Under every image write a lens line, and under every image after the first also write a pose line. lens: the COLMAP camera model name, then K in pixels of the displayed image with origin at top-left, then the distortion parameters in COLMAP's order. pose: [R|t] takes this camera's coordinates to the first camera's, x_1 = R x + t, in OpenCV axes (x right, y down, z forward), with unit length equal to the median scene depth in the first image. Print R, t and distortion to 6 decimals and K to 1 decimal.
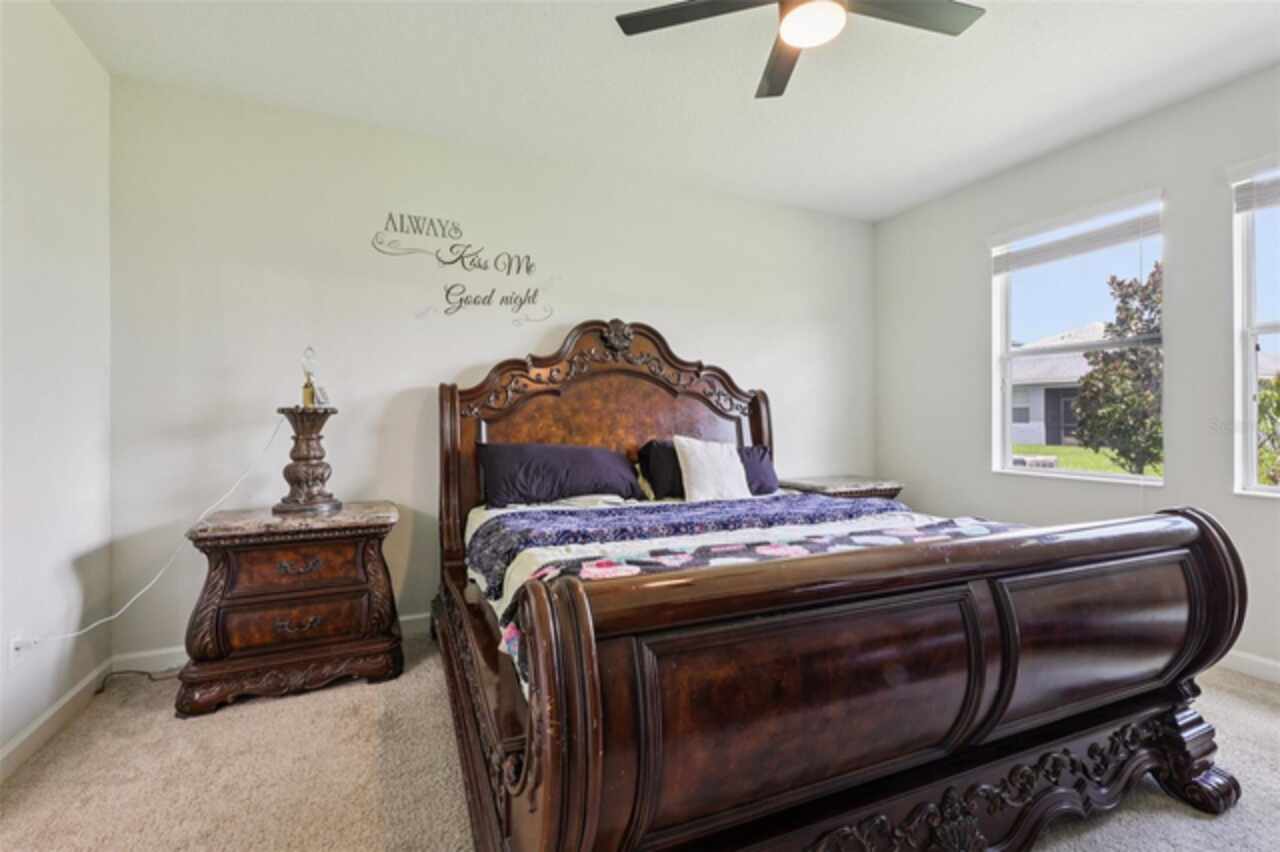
lens RADIAL K [[571.2, 0, 642.3], [0, 571.2, 415.2], [0, 0, 1]] dist [0.002547, 0.000267]
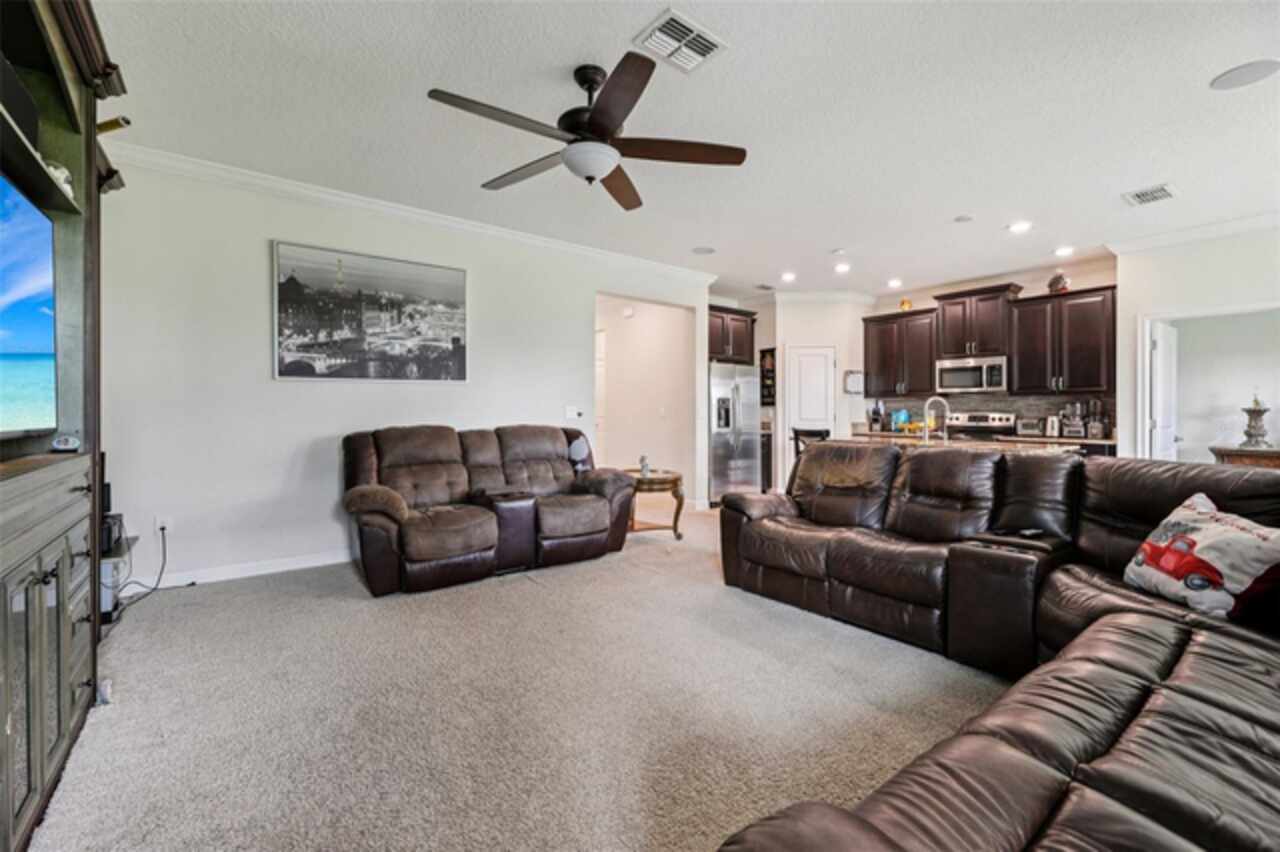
lens RADIAL K [[527.9, 0, 647.6], [0, 527.9, 407.0], [0, 0, 1]] dist [0.001191, -0.000092]
pose [[0.253127, -0.006849, -0.967409, 1.108266], [-0.013152, 0.999858, -0.010520, 0.043673], [0.967344, 0.015387, 0.253001, -2.419663]]
